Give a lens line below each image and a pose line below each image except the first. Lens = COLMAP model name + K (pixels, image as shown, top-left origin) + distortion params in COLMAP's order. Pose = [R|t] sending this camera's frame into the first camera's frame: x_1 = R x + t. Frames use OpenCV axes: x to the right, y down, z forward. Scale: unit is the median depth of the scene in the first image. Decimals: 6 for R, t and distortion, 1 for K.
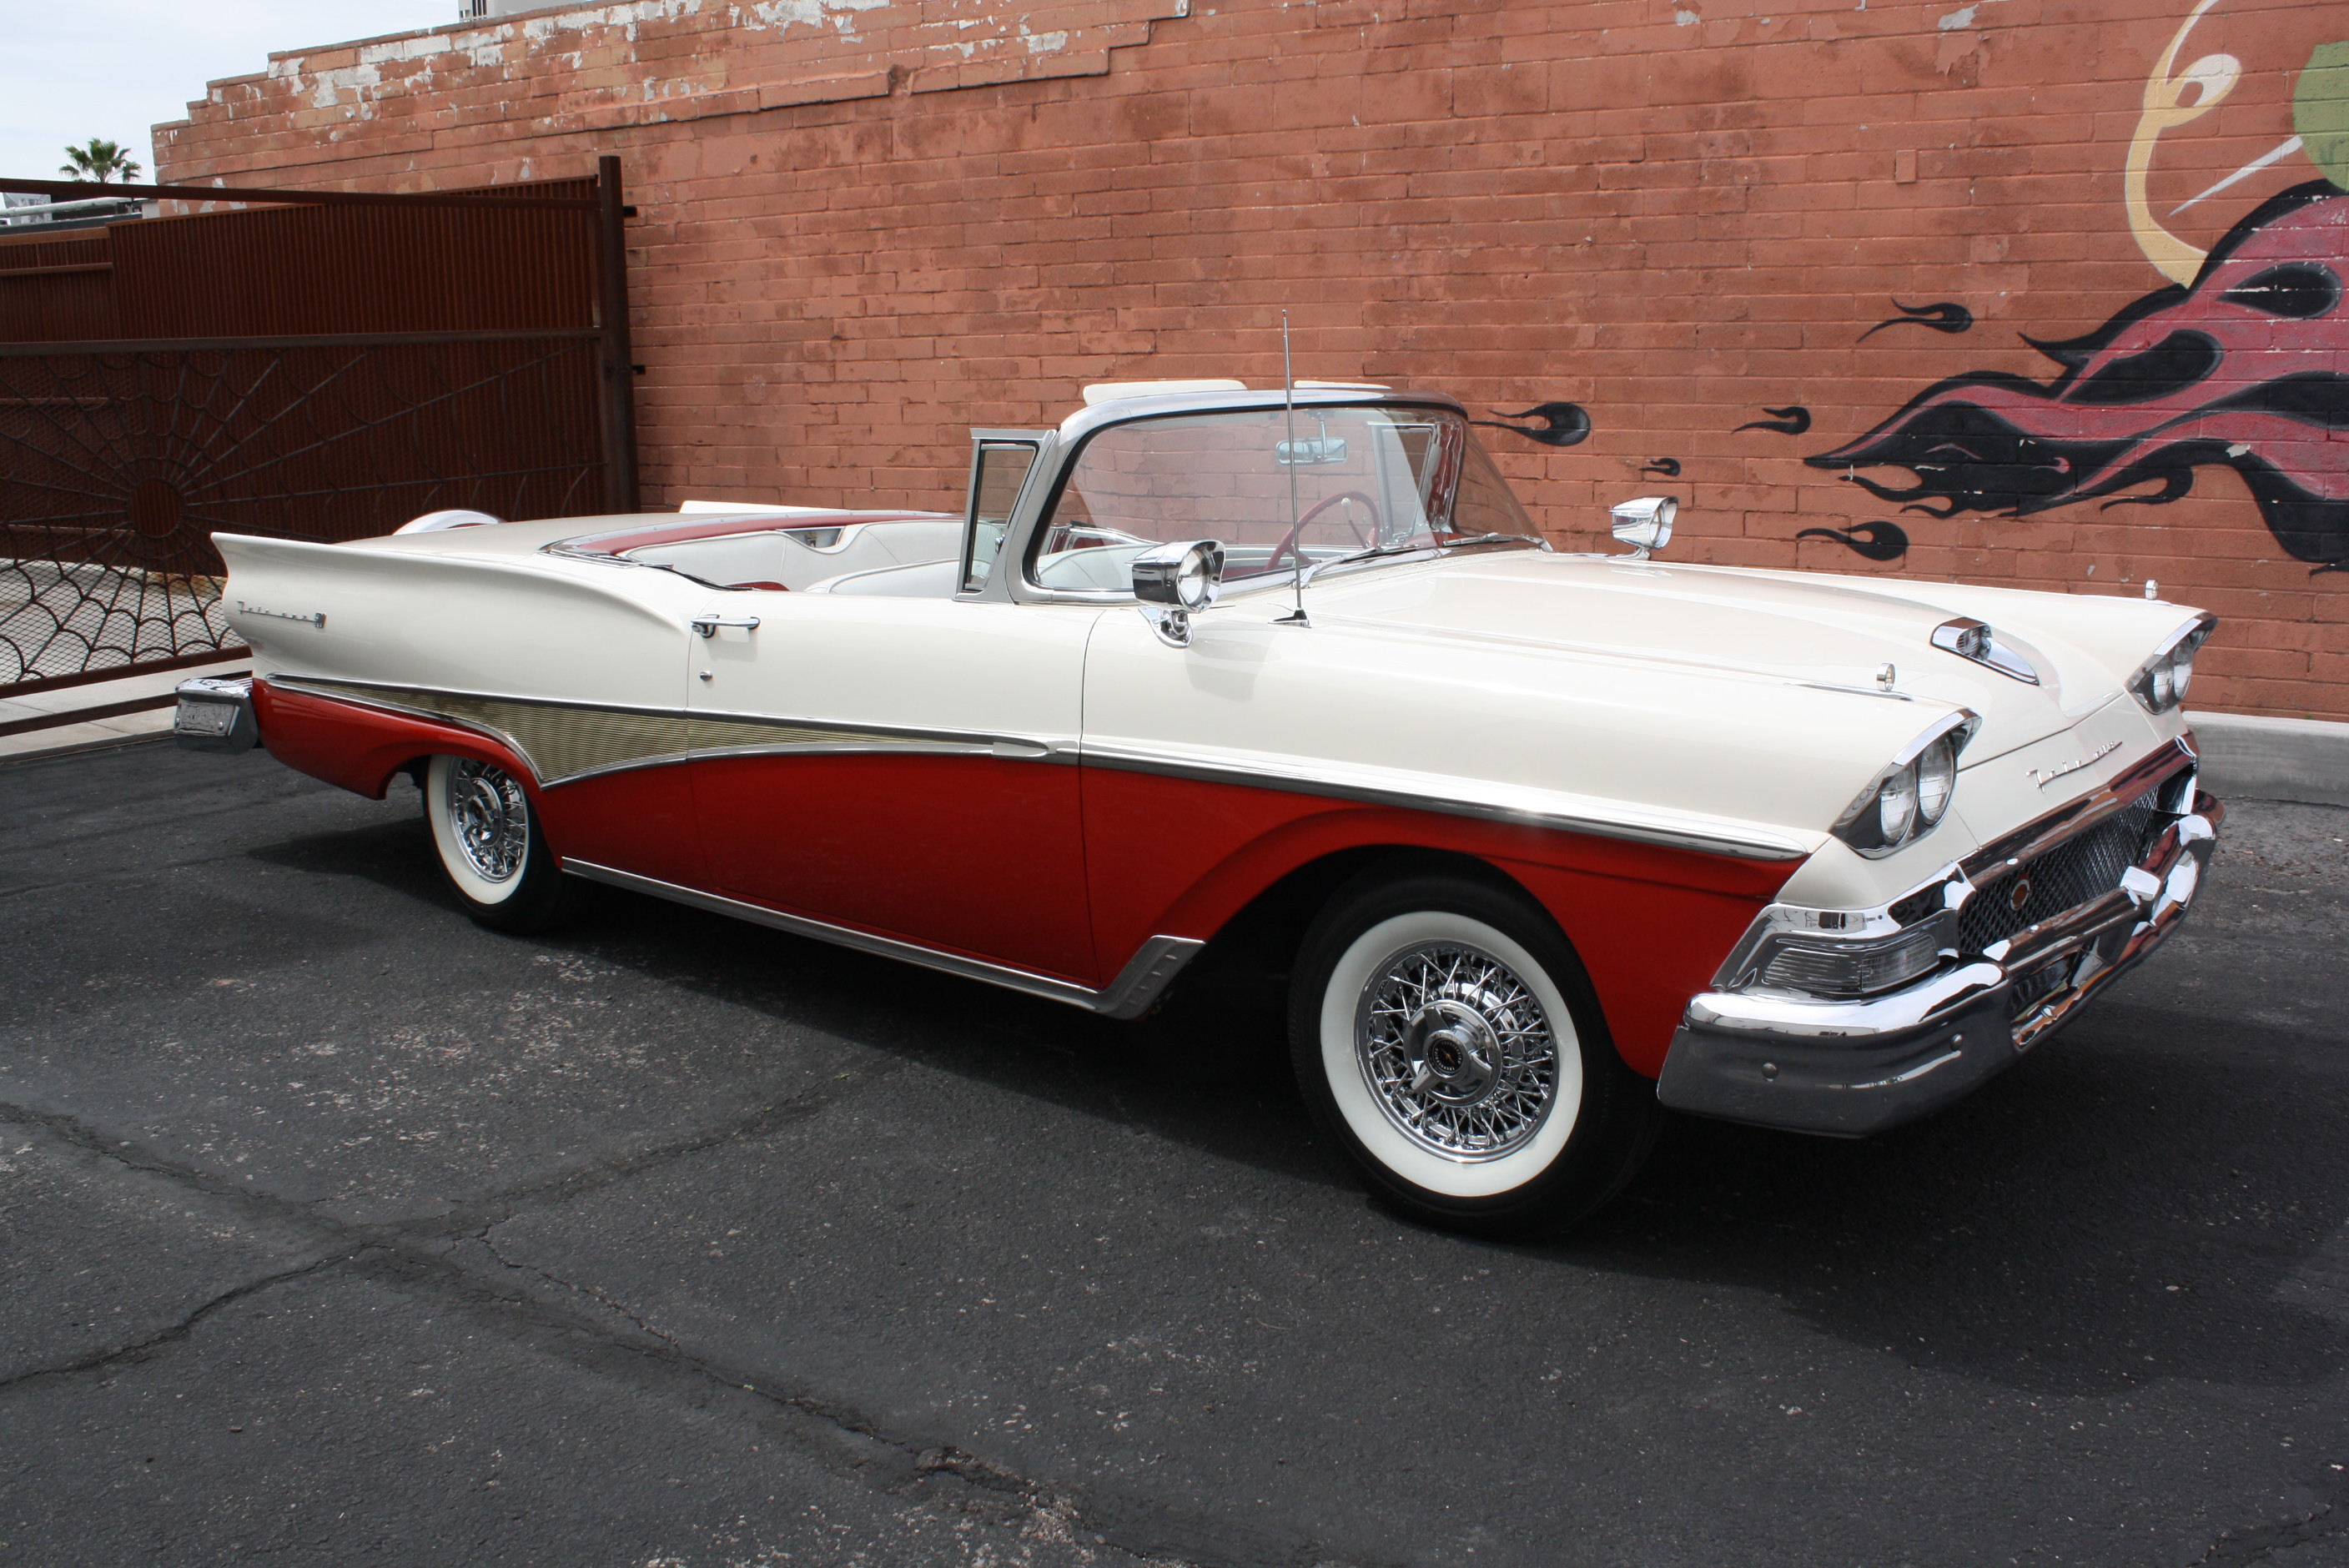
lens RADIAL K [[2067.1, 0, 1259.0], [0, 2067.1, 783.0], [0, 0, 1]] dist [-0.152818, 0.115260]
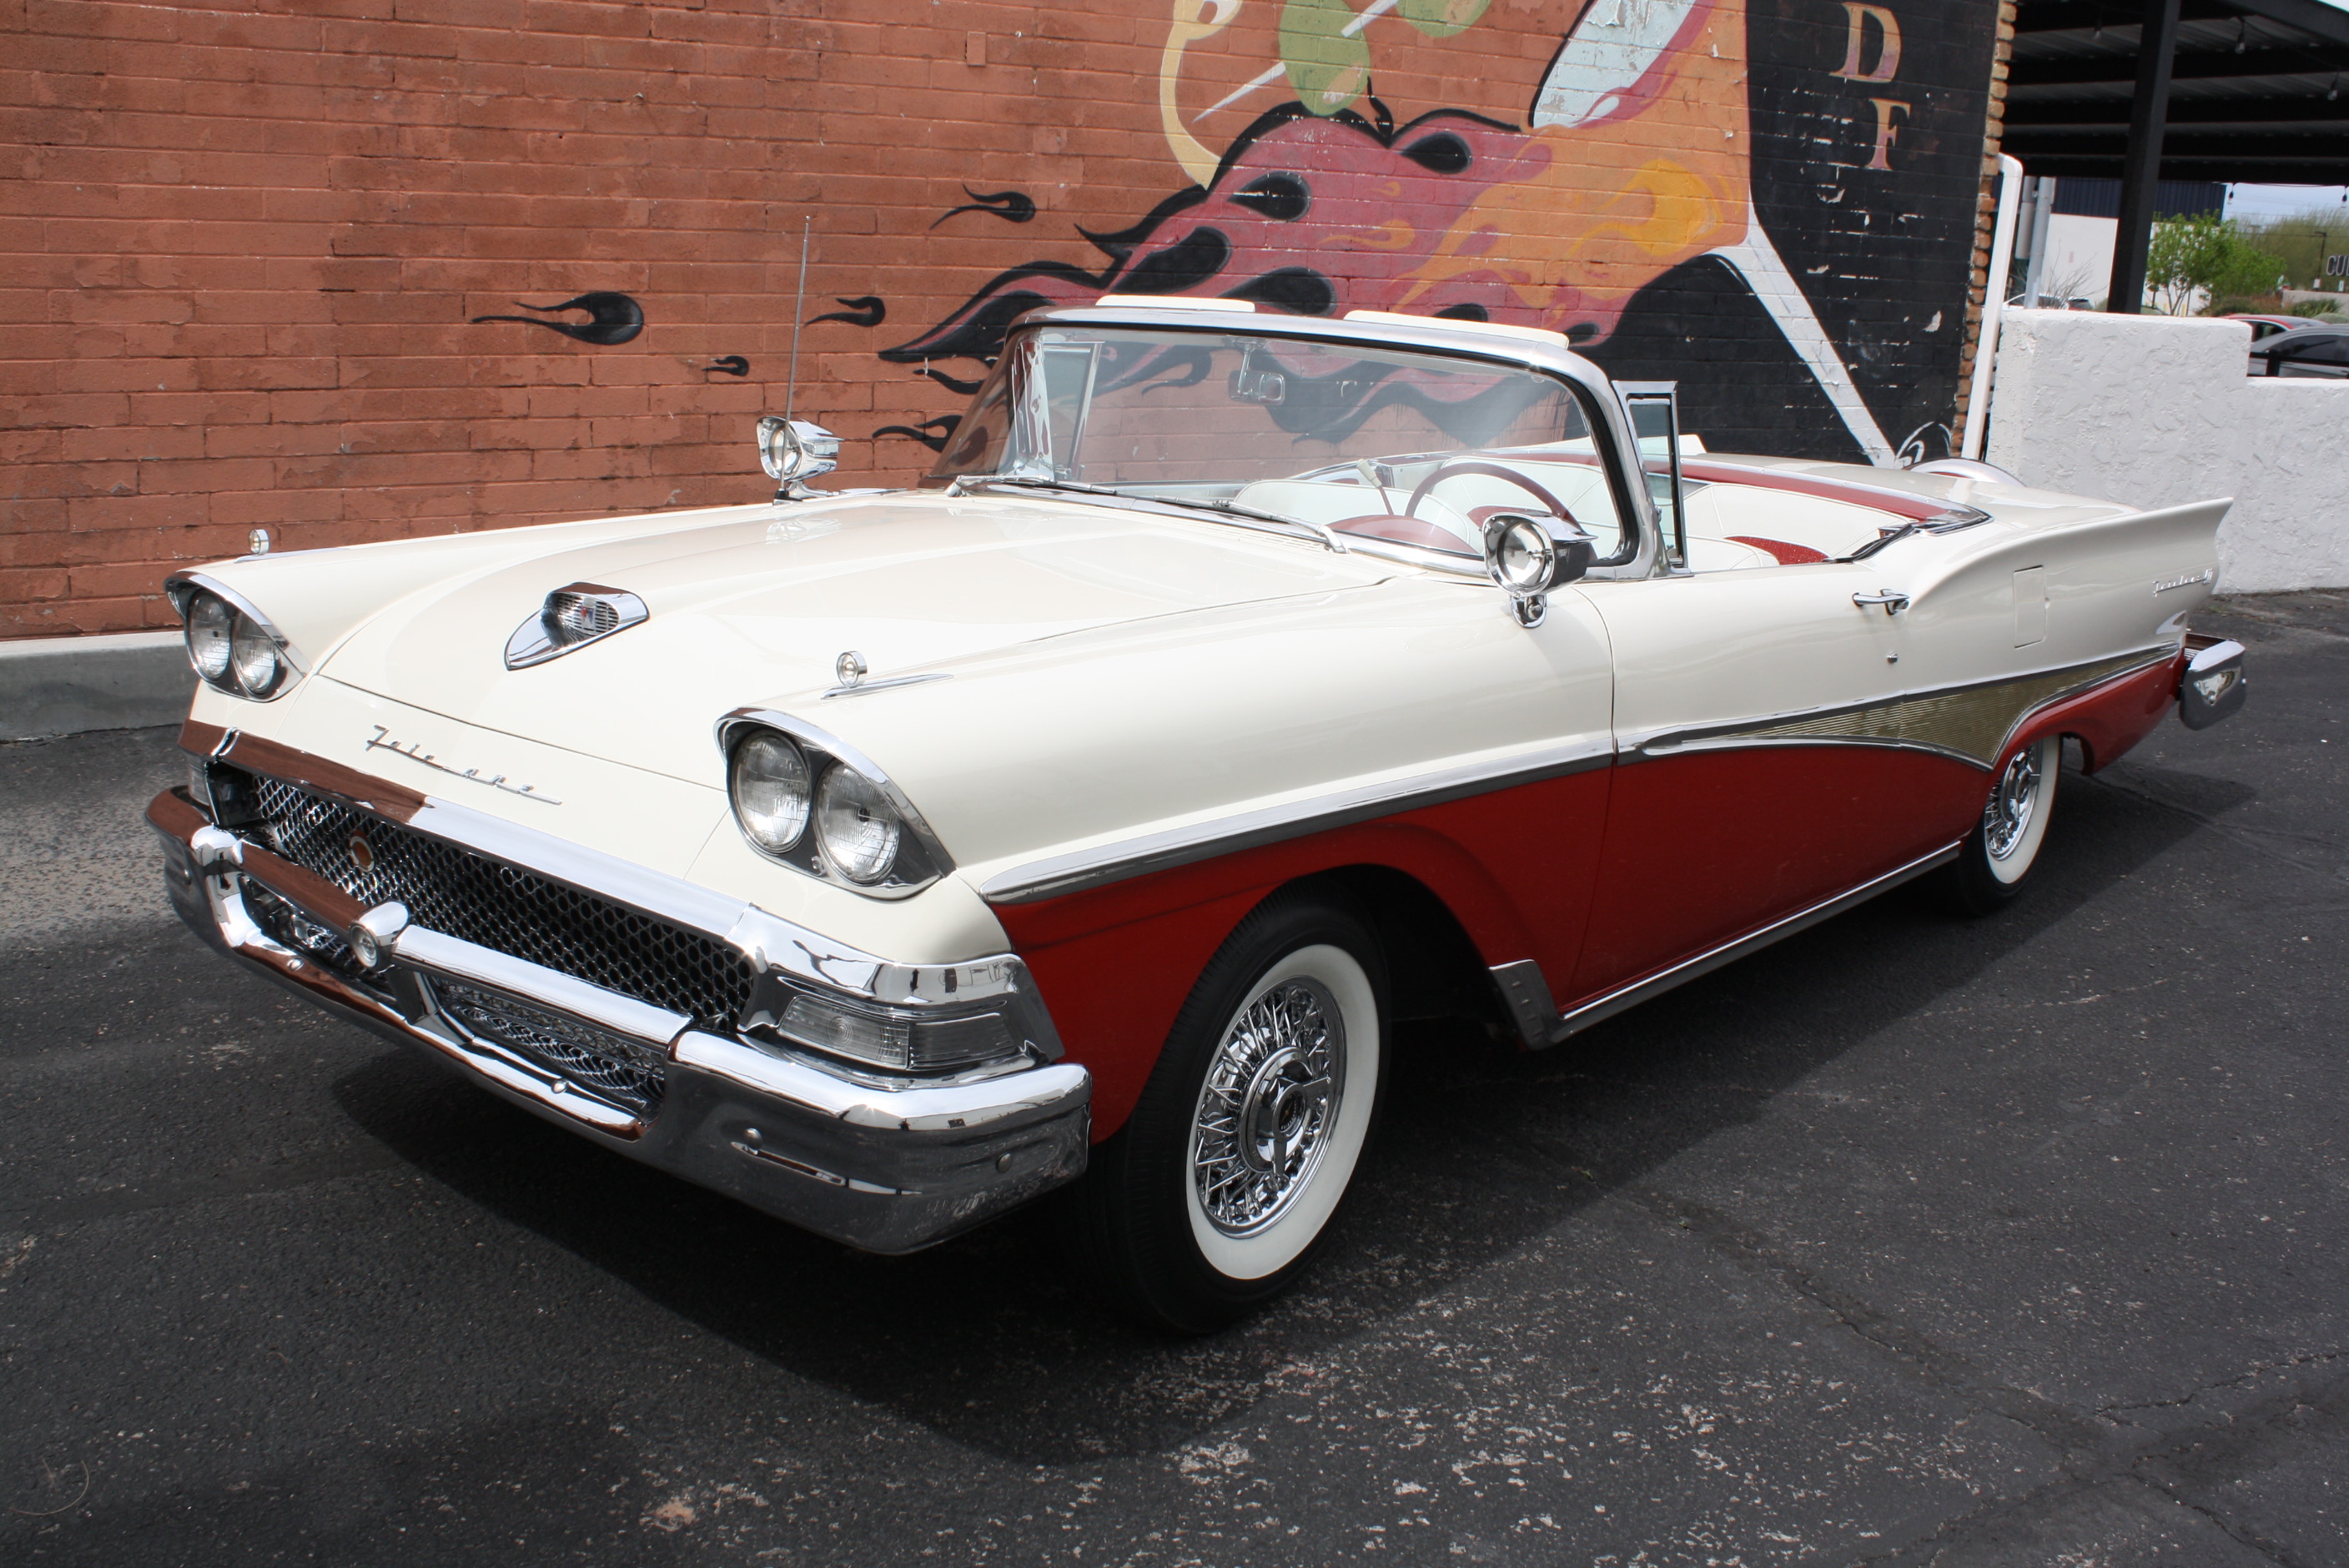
lens RADIAL K [[2199.3, 0, 1198.2], [0, 2199.3, 770.0], [0, 0, 1]] dist [-0.088640, 0.000000]
pose [[0.474572, -0.181725, 0.861253, -0.539235], [0.132779, 0.982039, 0.134046, -0.082852], [-0.870144, 0.050742, 0.490178, 0.373958]]
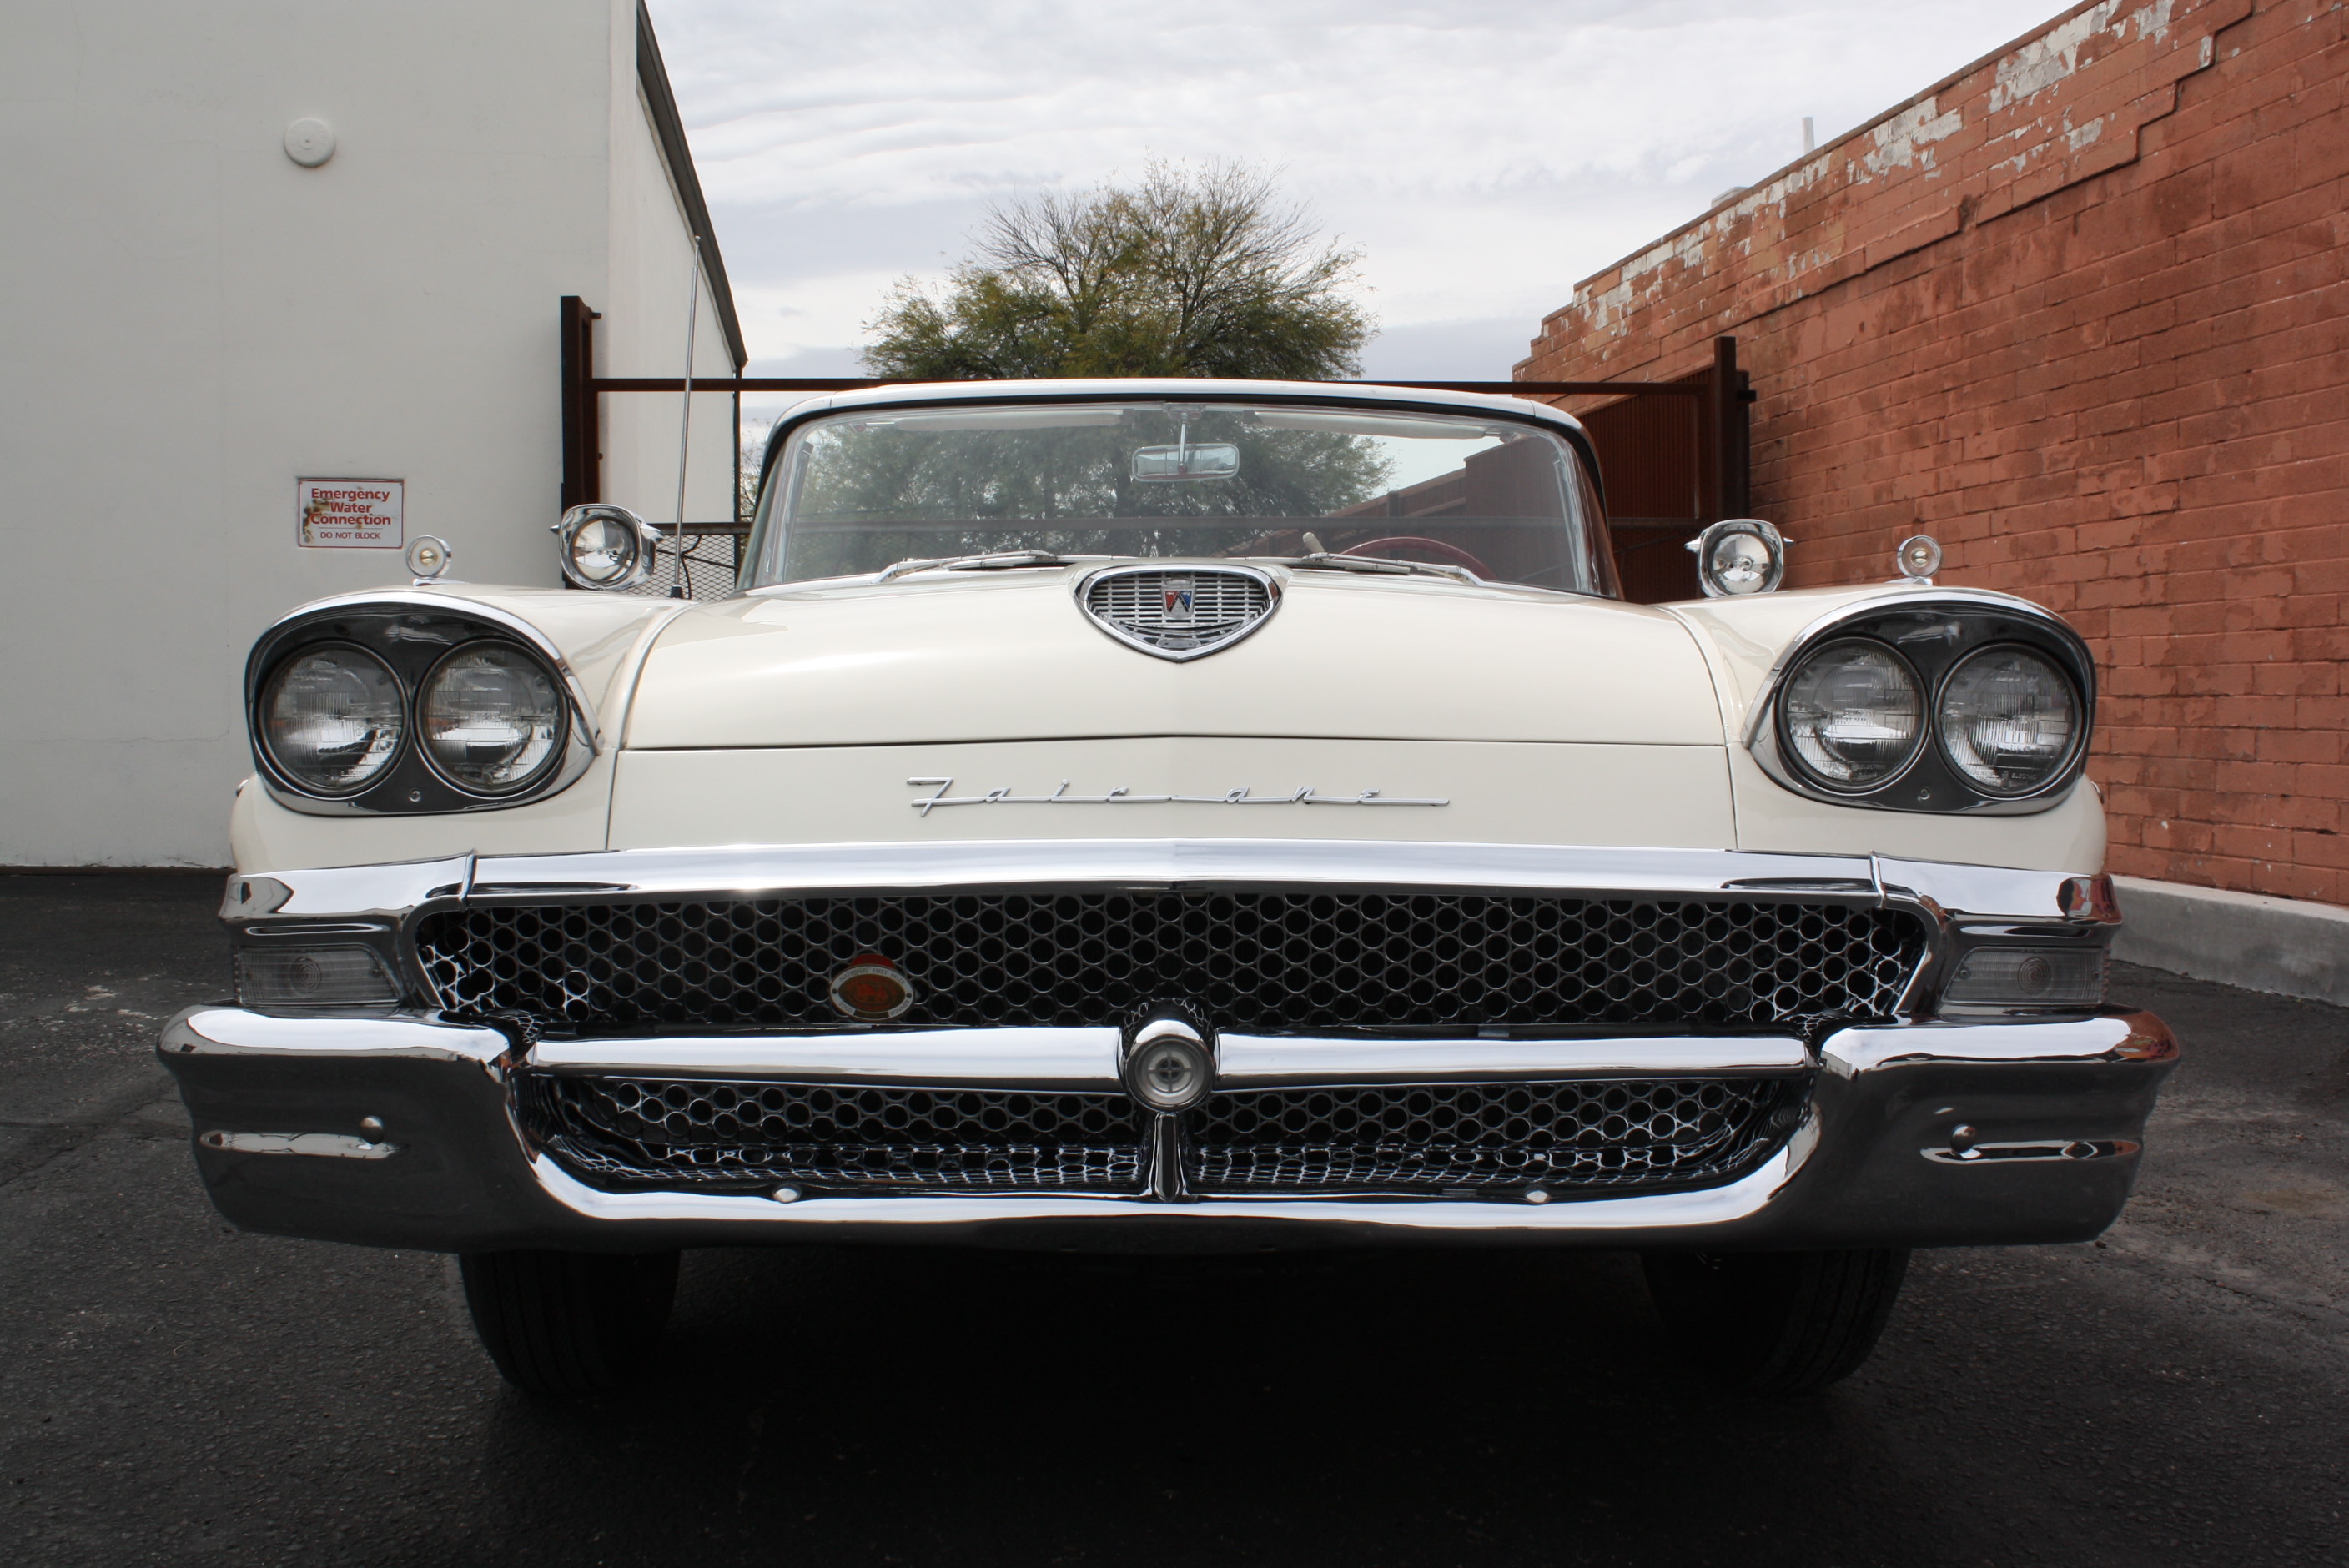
lens RADIAL K [[2199.3, 0, 1250.3], [0, 2199.3, 768.3], [0, 0, 1]] dist [-0.088640, 0.000000]
pose [[0.642147, 0.032374, -0.765898, 0.383089], [-0.160168, 0.982722, -0.092750, 0.014133], [0.749662, 0.182232, 0.636237, 0.285350]]
